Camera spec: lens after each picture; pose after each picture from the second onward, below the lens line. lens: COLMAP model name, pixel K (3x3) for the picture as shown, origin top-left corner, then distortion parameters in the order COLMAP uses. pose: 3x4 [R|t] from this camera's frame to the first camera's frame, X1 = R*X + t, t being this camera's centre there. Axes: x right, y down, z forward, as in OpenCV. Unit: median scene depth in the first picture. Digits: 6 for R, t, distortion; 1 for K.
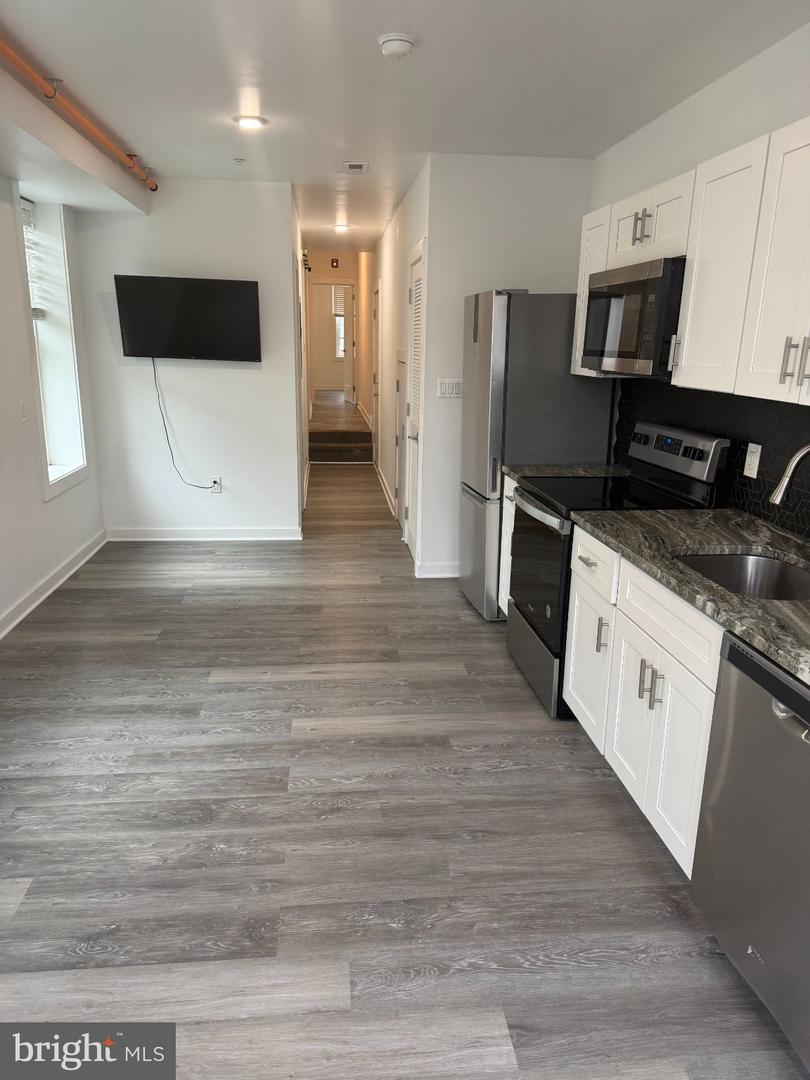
lens RADIAL K [[767.0, 0, 398.8], [0, 767.0, 541.8], [0, 0, 1]] dist [0.057928, -0.061787]
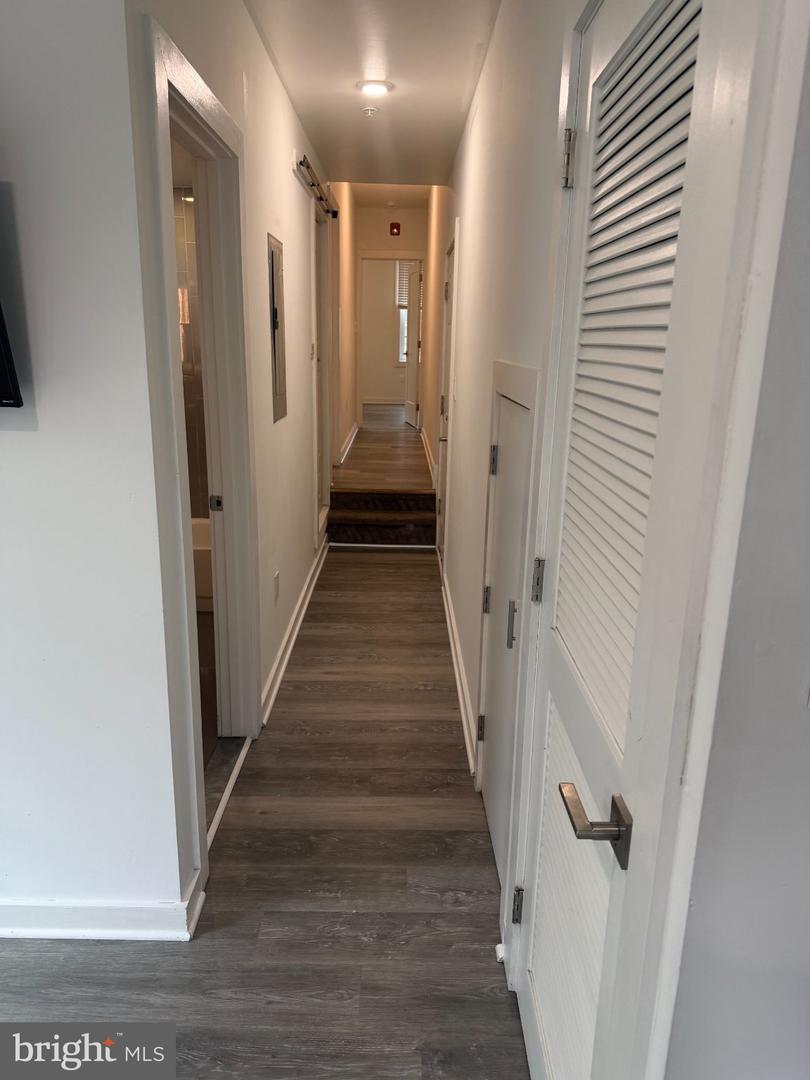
lens RADIAL K [[767.0, 0, 406.2], [0, 767.0, 543.5], [0, 0, 1]] dist [0.057928, -0.061787]
pose [[0.995980, 0.030943, -0.084067, -0.019737], [-0.030792, 0.999521, 0.003085, -0.292444], [0.084123, -0.000484, 0.996455, 1.124766]]
